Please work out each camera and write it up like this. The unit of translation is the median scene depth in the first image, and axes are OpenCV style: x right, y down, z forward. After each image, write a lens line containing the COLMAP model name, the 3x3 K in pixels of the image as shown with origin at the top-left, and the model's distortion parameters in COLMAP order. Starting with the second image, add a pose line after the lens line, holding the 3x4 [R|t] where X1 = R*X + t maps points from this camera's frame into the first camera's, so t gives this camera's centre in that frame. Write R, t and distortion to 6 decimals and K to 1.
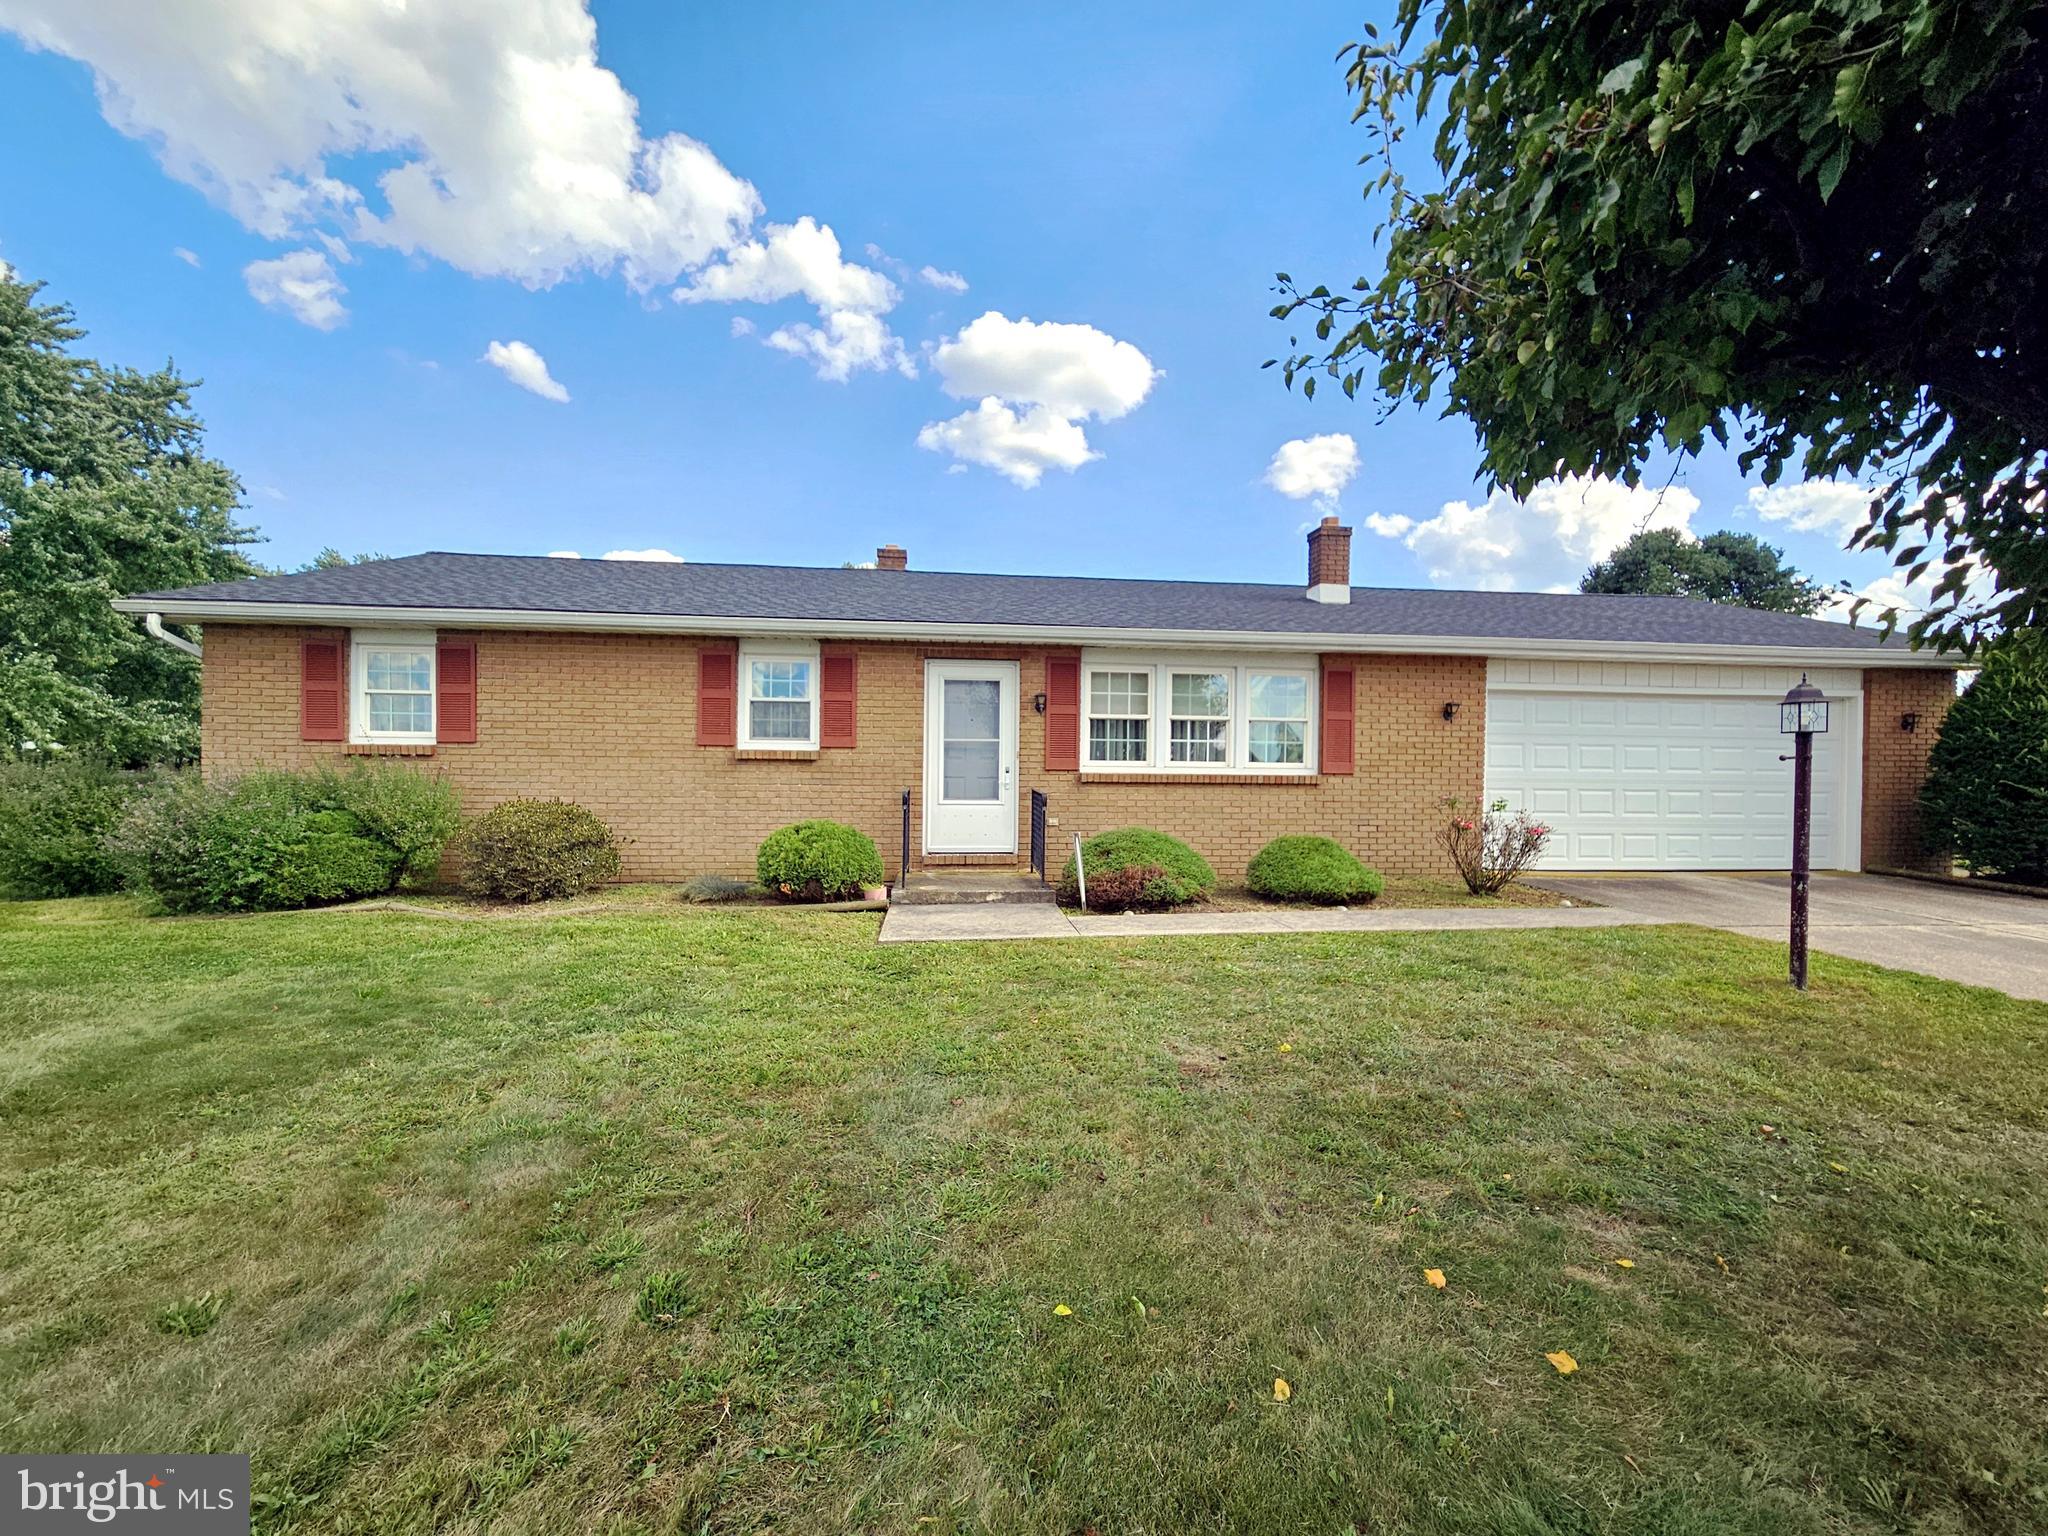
lens RADIAL K [[841.6, 0, 1051.5], [0, 841.6, 774.1], [0, 0, 1]] dist [0.000768, -0.004716]
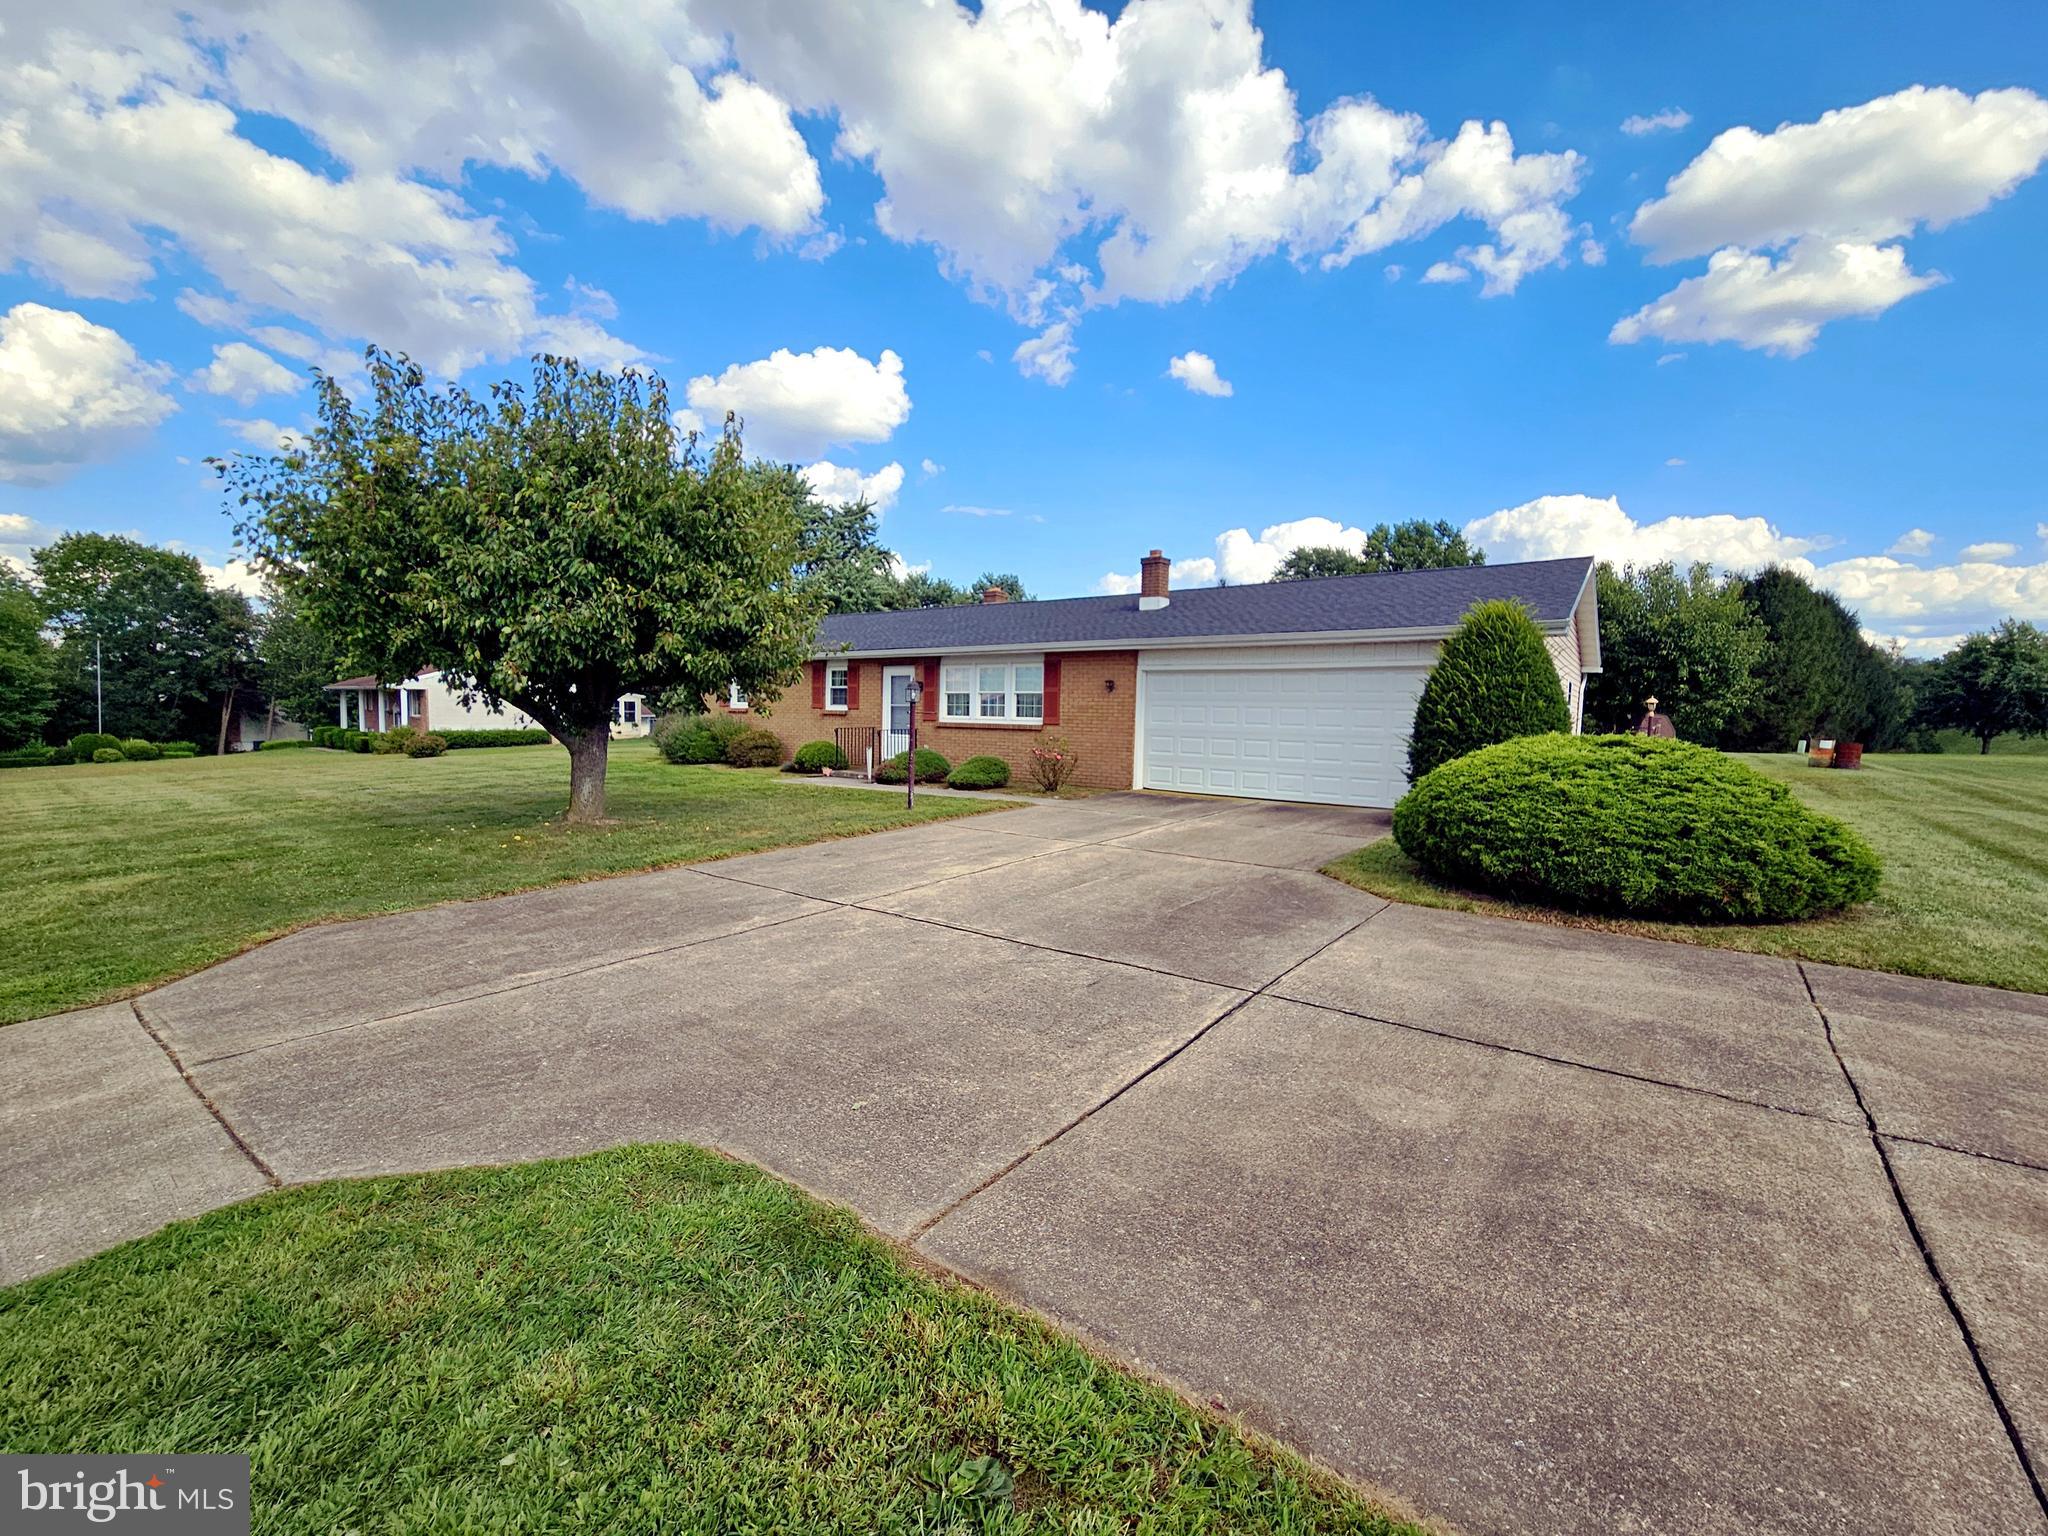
lens RADIAL K [[853.1, 0, 1024.0], [0, 853.1, 768.0], [0, 0, 1]] dist [0.003400, -0.003732]
pose [[0.724618, 0.045465, -0.687649, 1.137584], [-0.022090, 0.998841, 0.042762, 0.011672], [0.688796, -0.015796, 0.724783, -0.207990]]
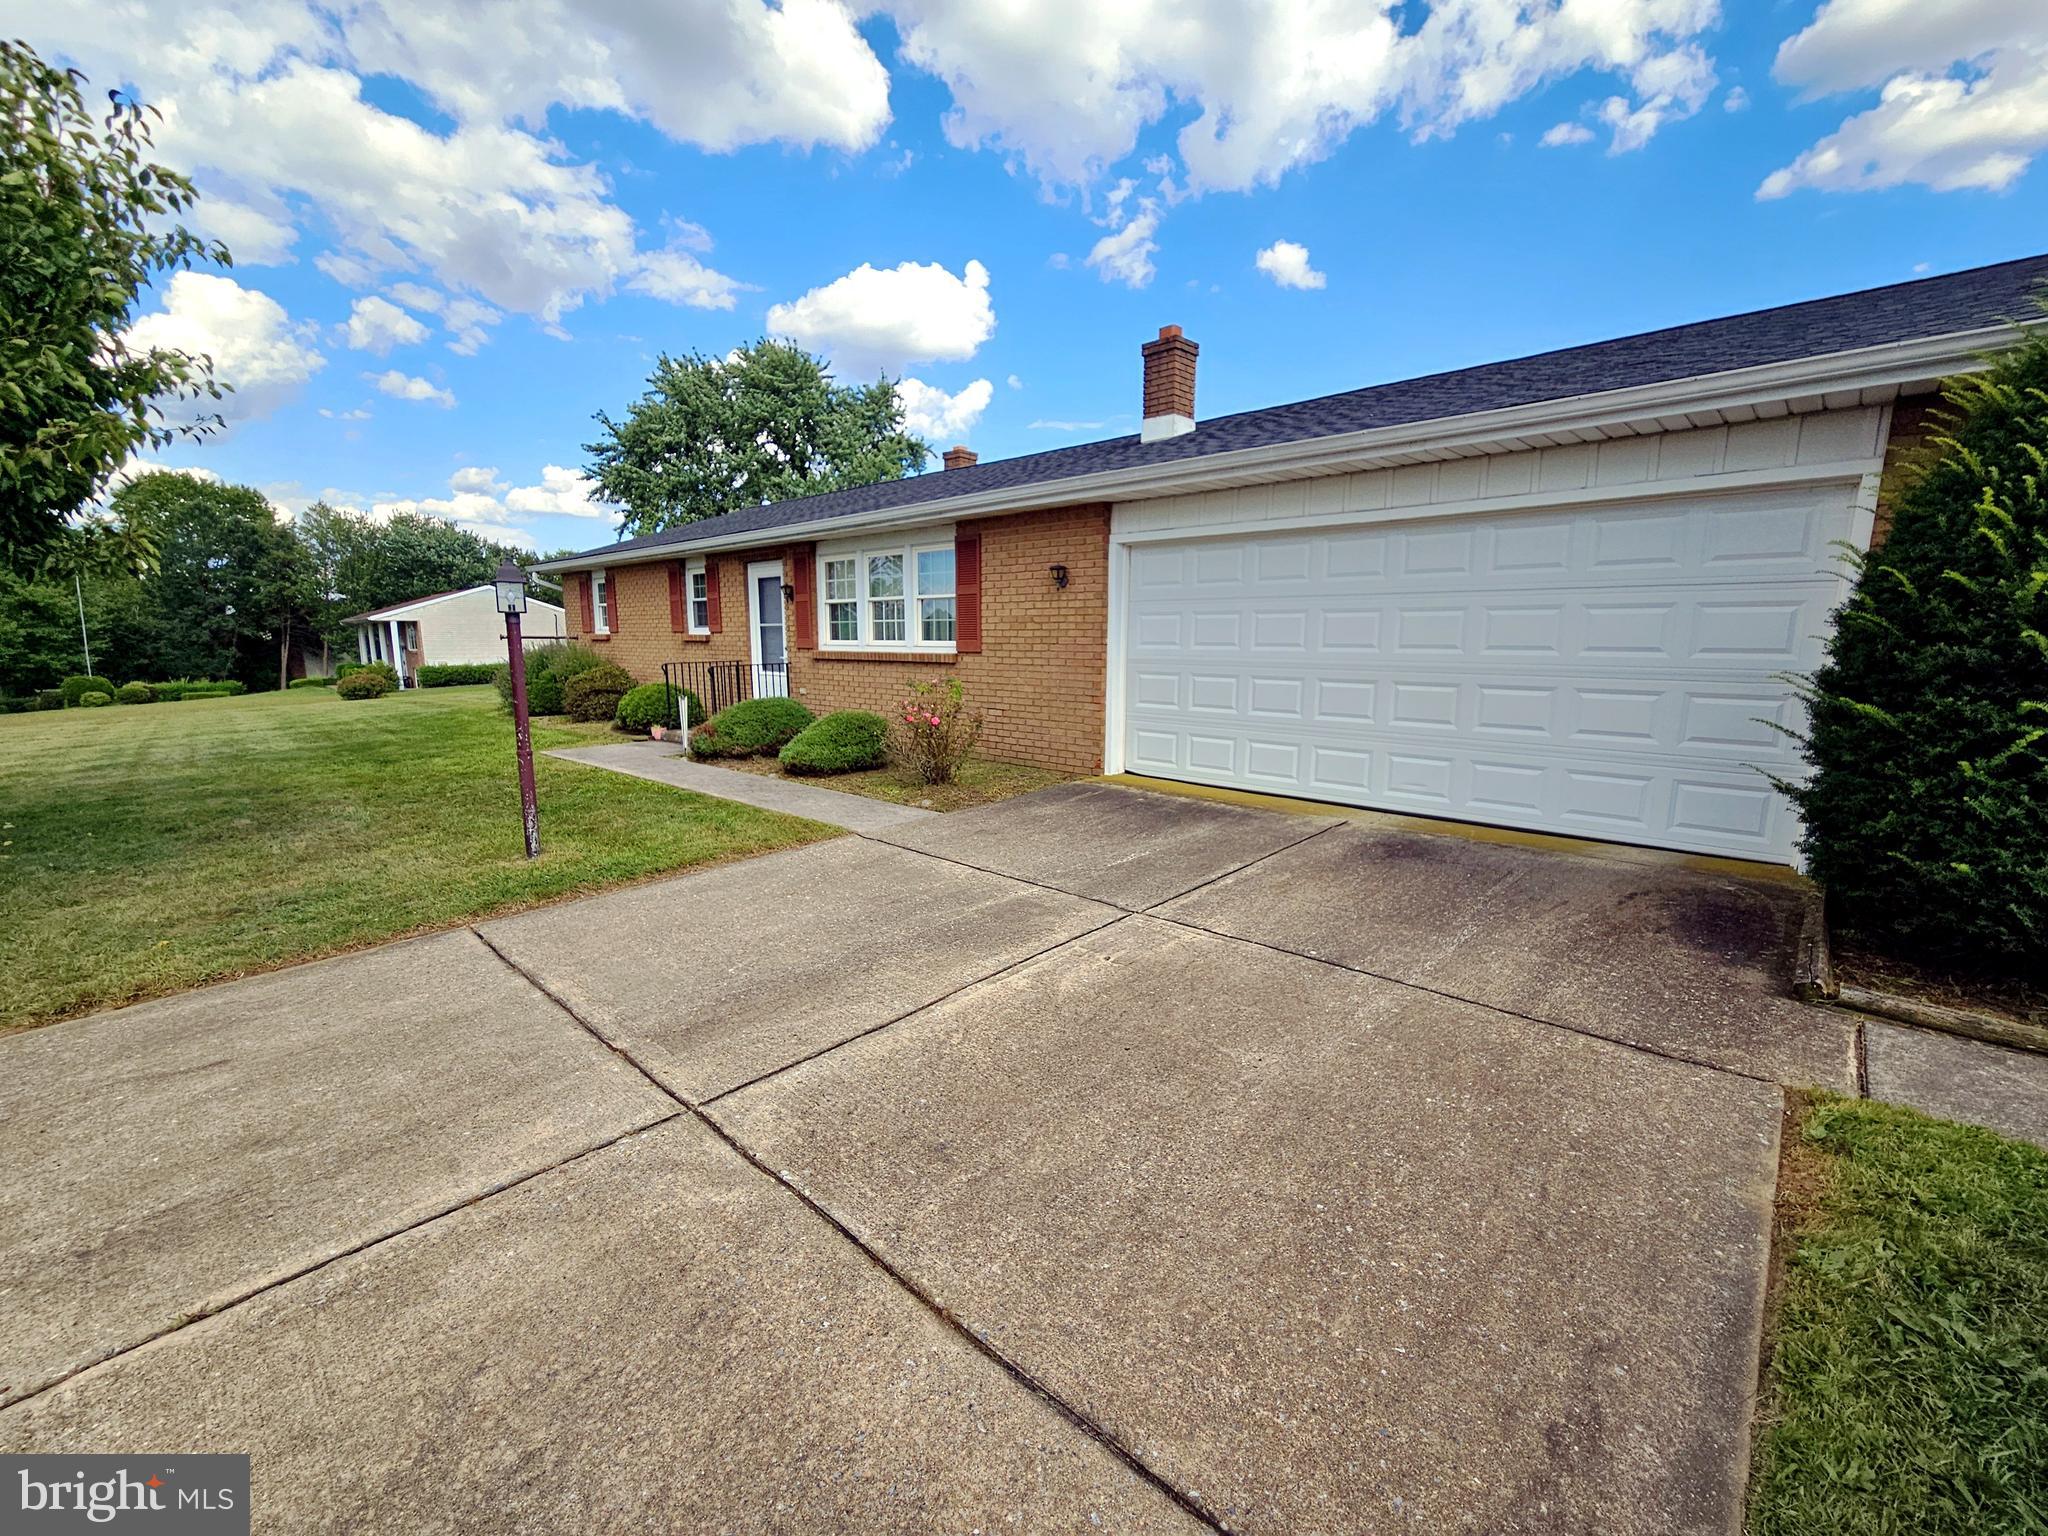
lens RADIAL K [[831.6, 0, 1030.1], [0, 831.6, 742.3], [0, 0, 1]] dist [0.001265, -0.000463]
pose [[0.654711, 0.085614, -0.751015, 0.841815], [0.000872, 0.993479, 0.114015, -0.005105], [0.755878, -0.075302, 0.650367, 0.340184]]
